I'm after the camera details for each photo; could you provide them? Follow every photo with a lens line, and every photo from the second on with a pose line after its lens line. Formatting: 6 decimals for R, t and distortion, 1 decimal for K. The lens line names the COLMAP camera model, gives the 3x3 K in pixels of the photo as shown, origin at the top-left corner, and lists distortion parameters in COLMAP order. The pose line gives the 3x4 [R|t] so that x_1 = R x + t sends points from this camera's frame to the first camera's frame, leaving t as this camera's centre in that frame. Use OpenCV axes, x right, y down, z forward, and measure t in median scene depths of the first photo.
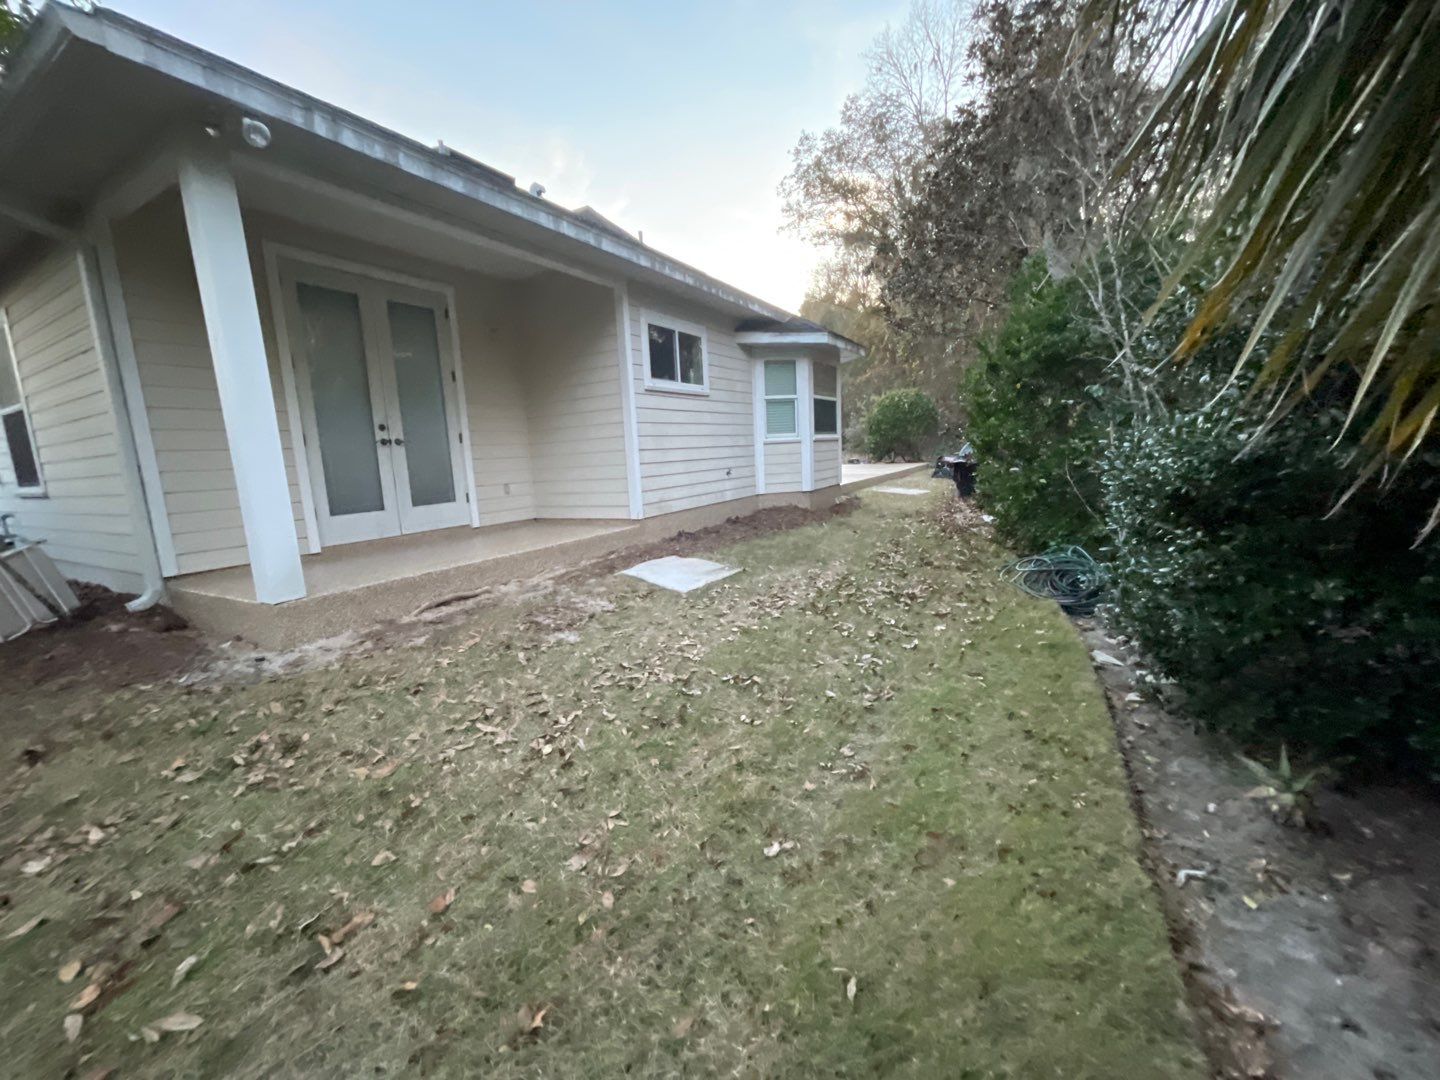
lens RADIAL K [[580.3, 0, 711.2], [0, 580.3, 537.5], [0, 0, 1]] dist [-0.001288, 0.000426]
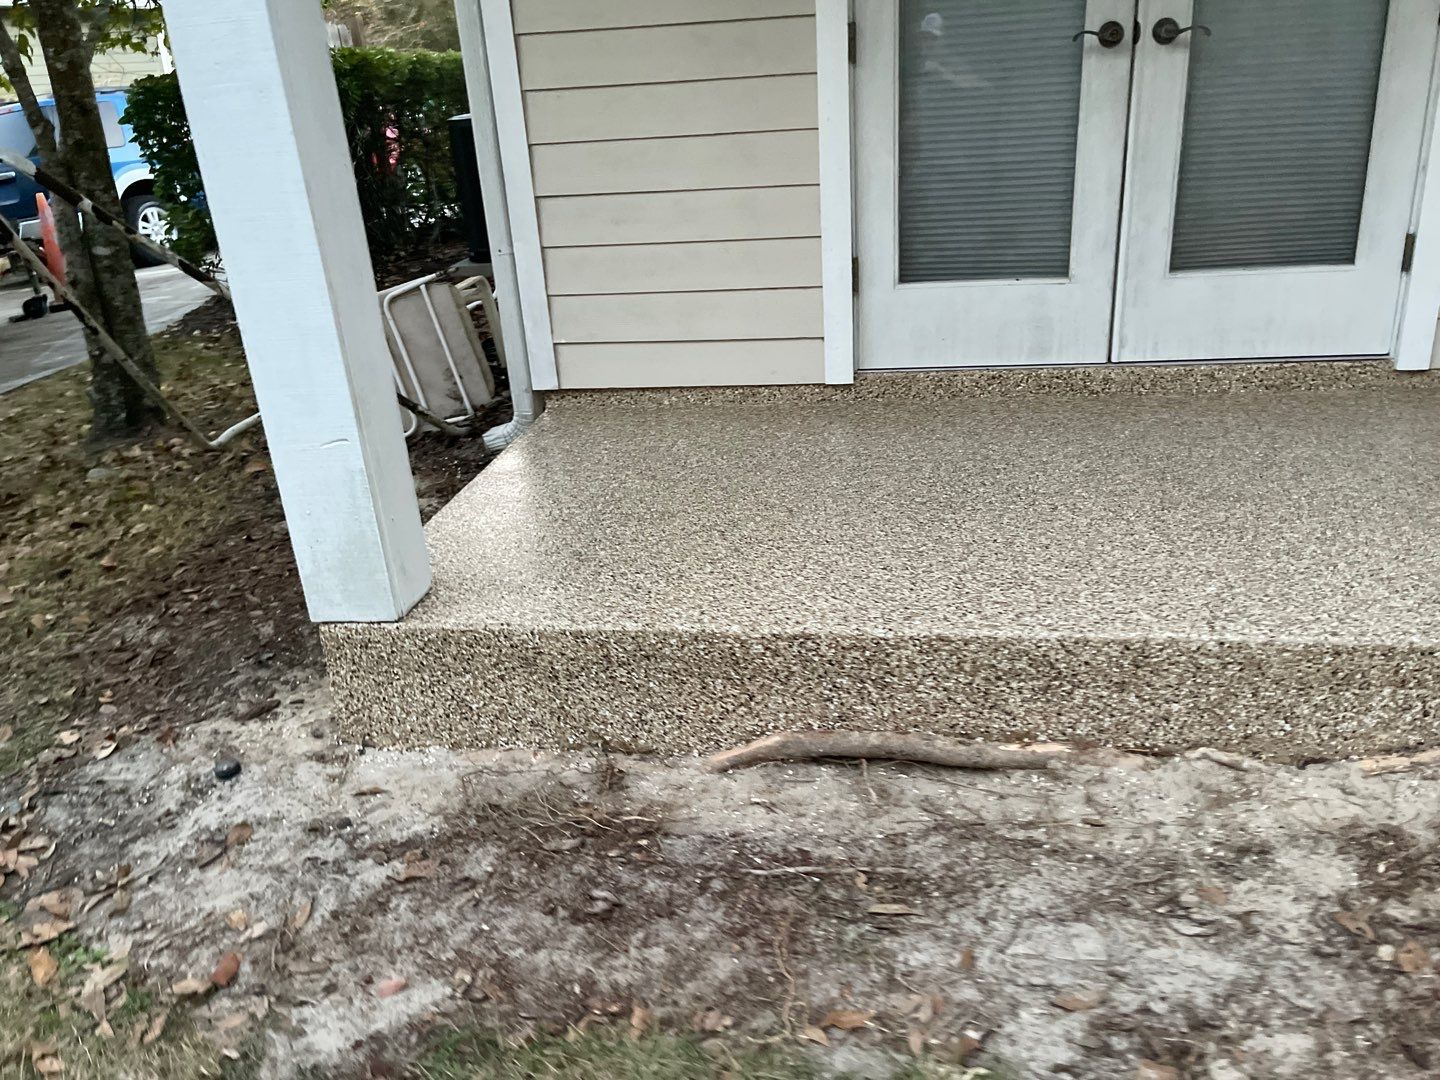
lens RADIAL K [[1079.8, 0, 726.4], [0, 1079.8, 546.9], [0, 0, 1]] dist [0.017937, -0.003431]
pose [[0.379443, 0.387366, -0.840221, -0.093627], [-0.097008, 0.919787, 0.380239, -0.126317], [0.920116, -0.062770, 0.386584, 0.644636]]
